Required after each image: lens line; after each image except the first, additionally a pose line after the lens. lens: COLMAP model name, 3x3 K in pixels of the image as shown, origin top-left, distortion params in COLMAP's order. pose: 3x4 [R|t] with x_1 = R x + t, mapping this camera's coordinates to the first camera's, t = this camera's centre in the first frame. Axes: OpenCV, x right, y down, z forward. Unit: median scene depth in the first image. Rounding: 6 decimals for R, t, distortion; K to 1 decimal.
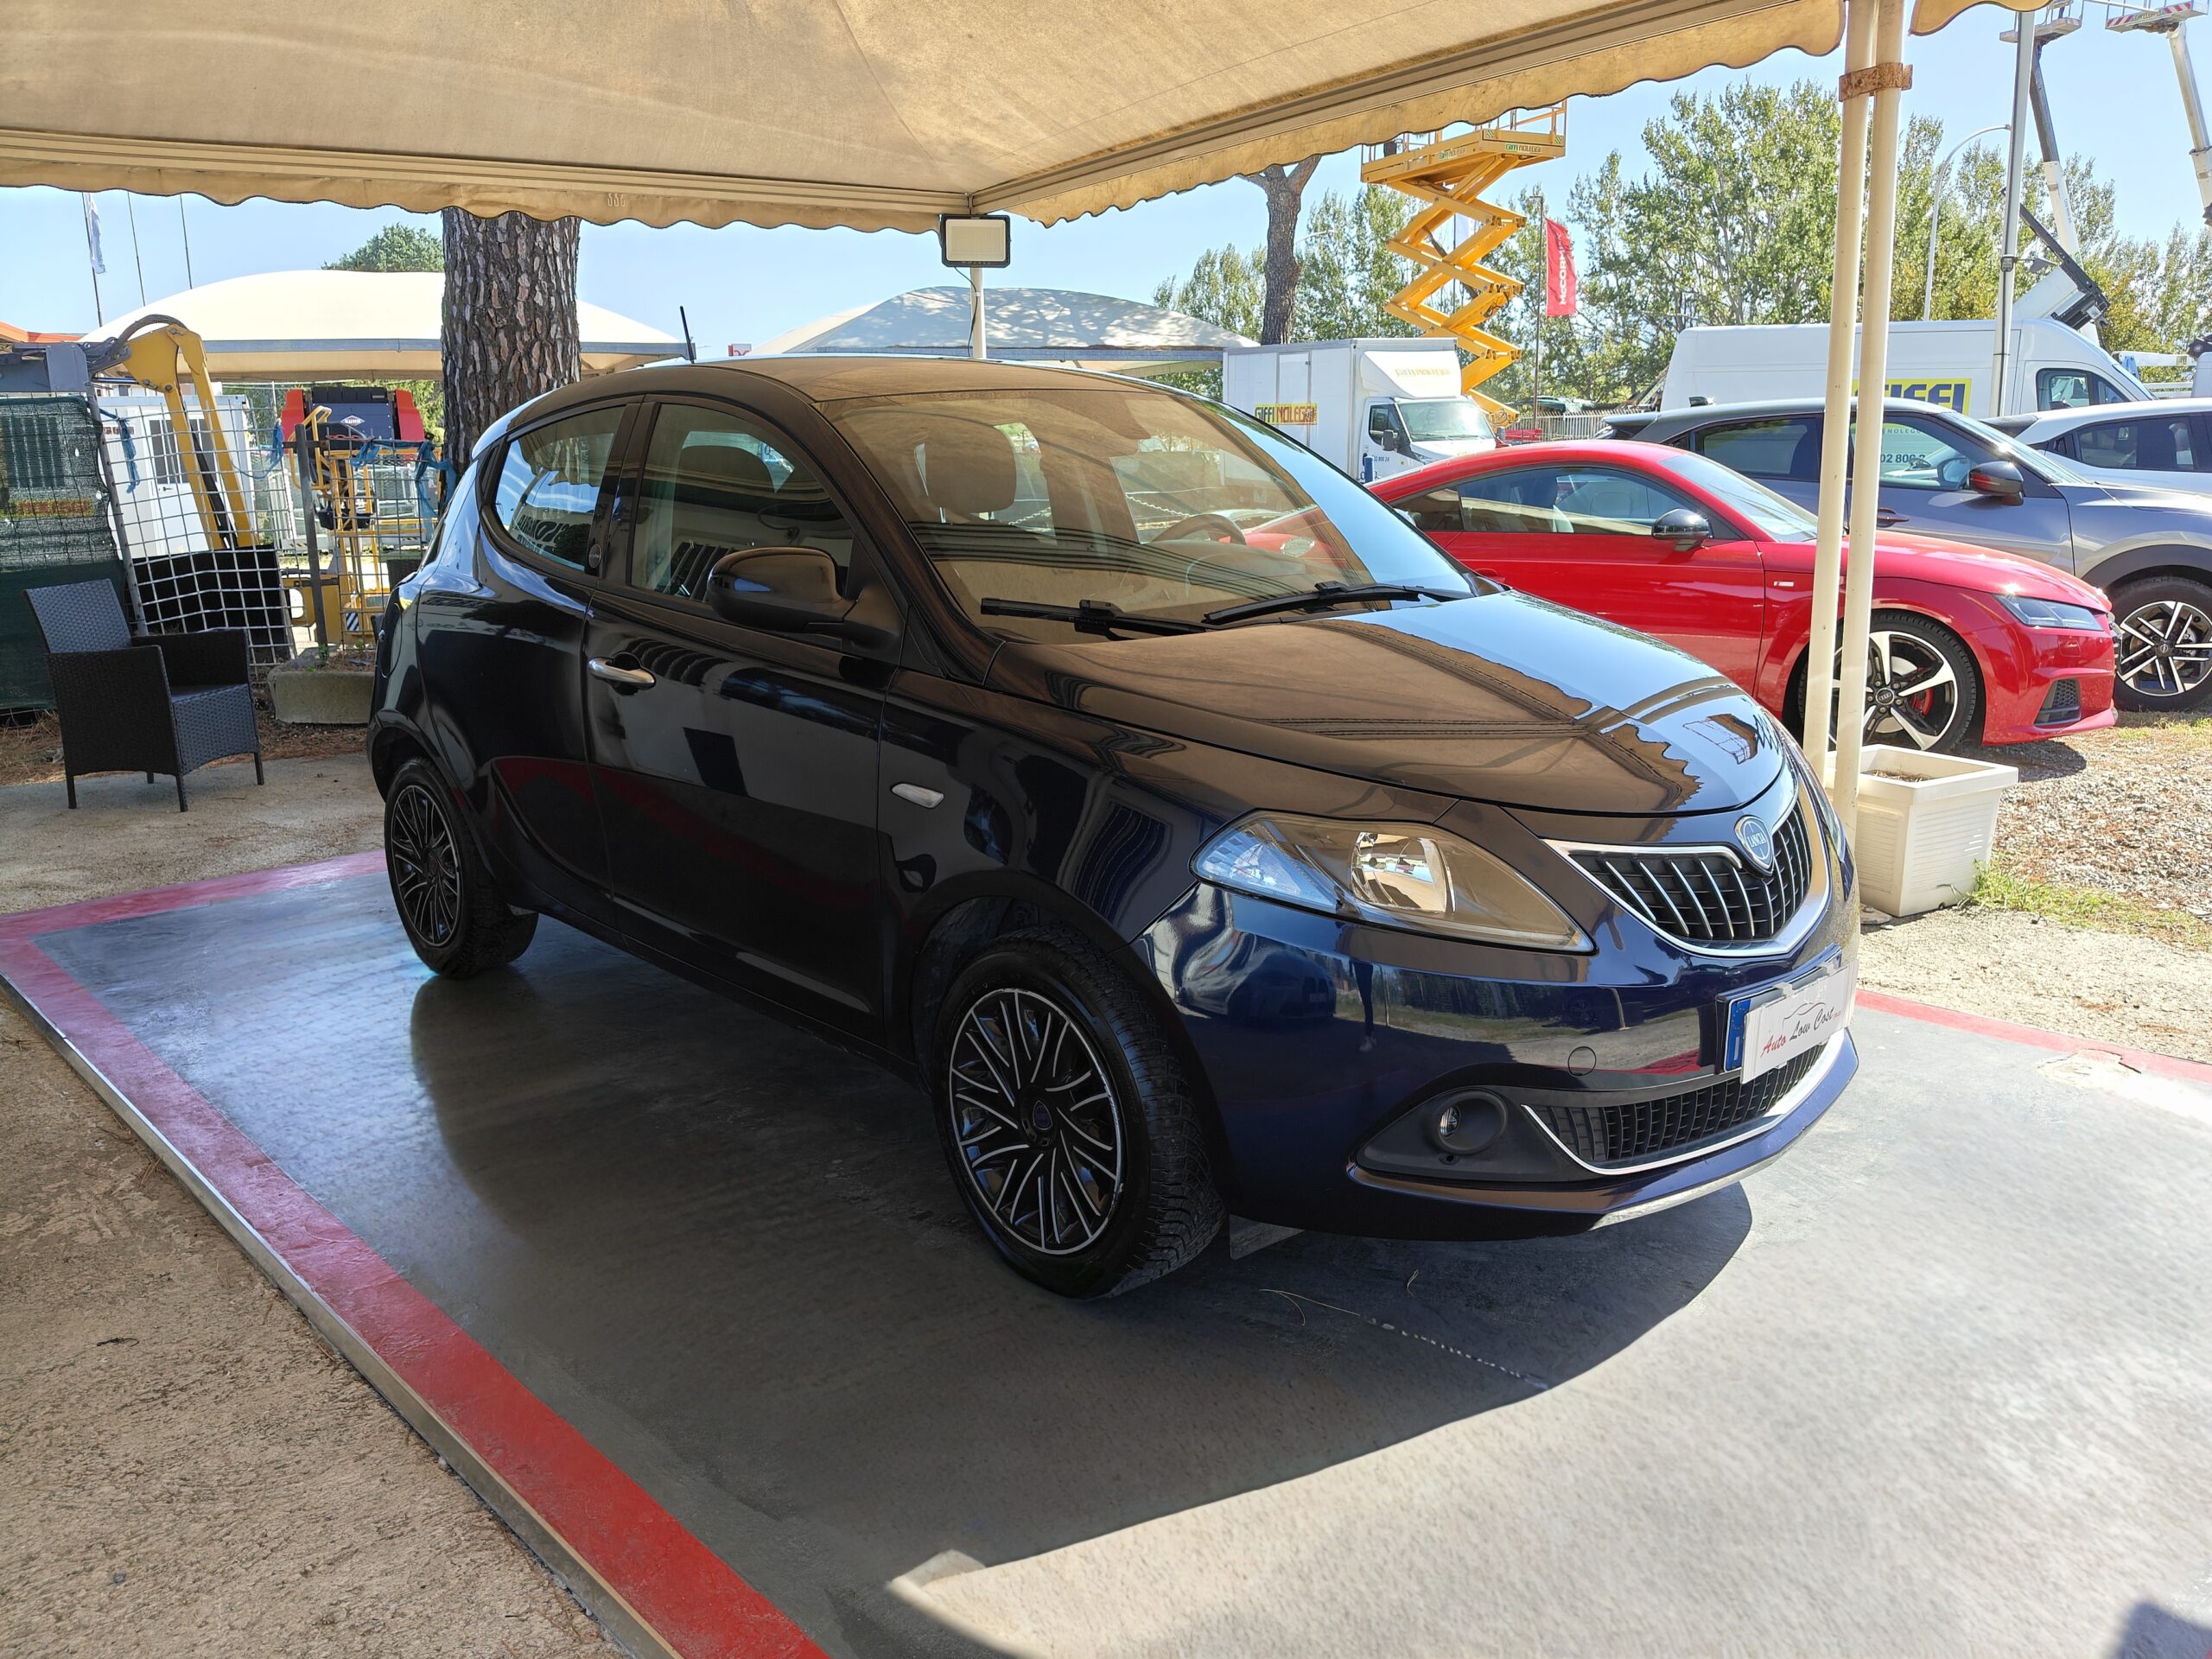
lens RADIAL K [[1696.7, 0, 1096.0], [0, 1696.7, 820.5], [0, 0, 1]] dist [-0.008787, -0.002189]
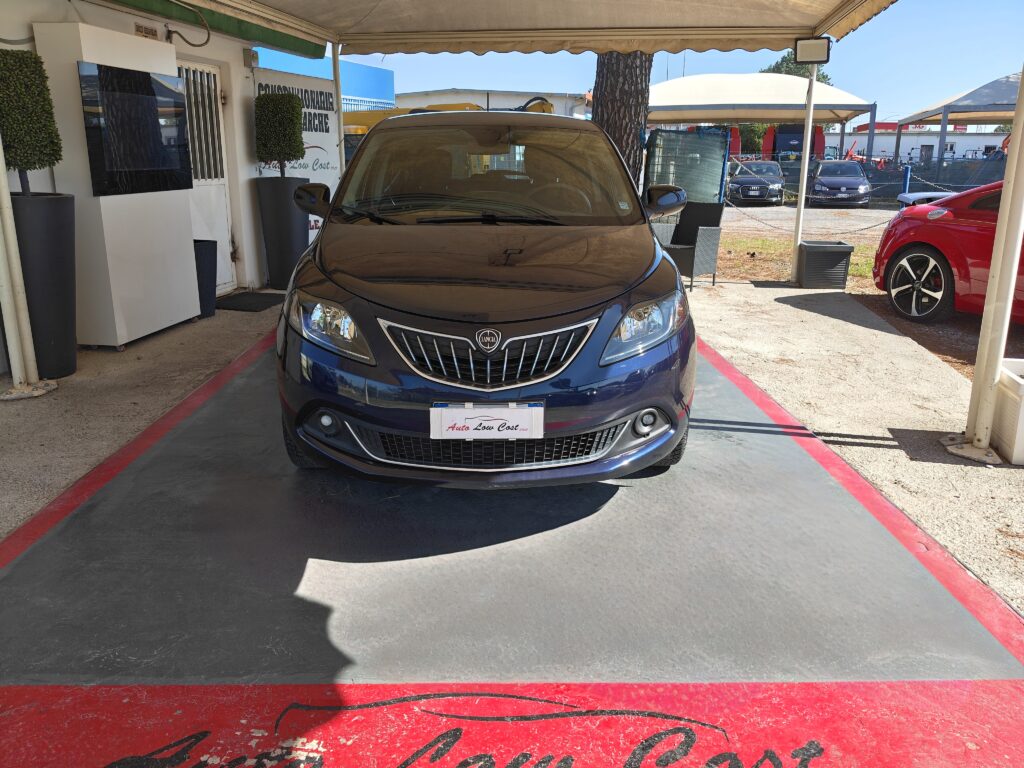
lens RADIAL K [[785.5, 0, 507.4], [0, 785.5, 379.8], [0, 0, 1]] dist [-0.008787, -0.002189]
pose [[0.754814, 0.201725, -0.624149, 0.315556], [-0.162557, 0.979381, 0.119949, -0.018685], [0.635477, 0.010921, 0.772043, 0.075046]]
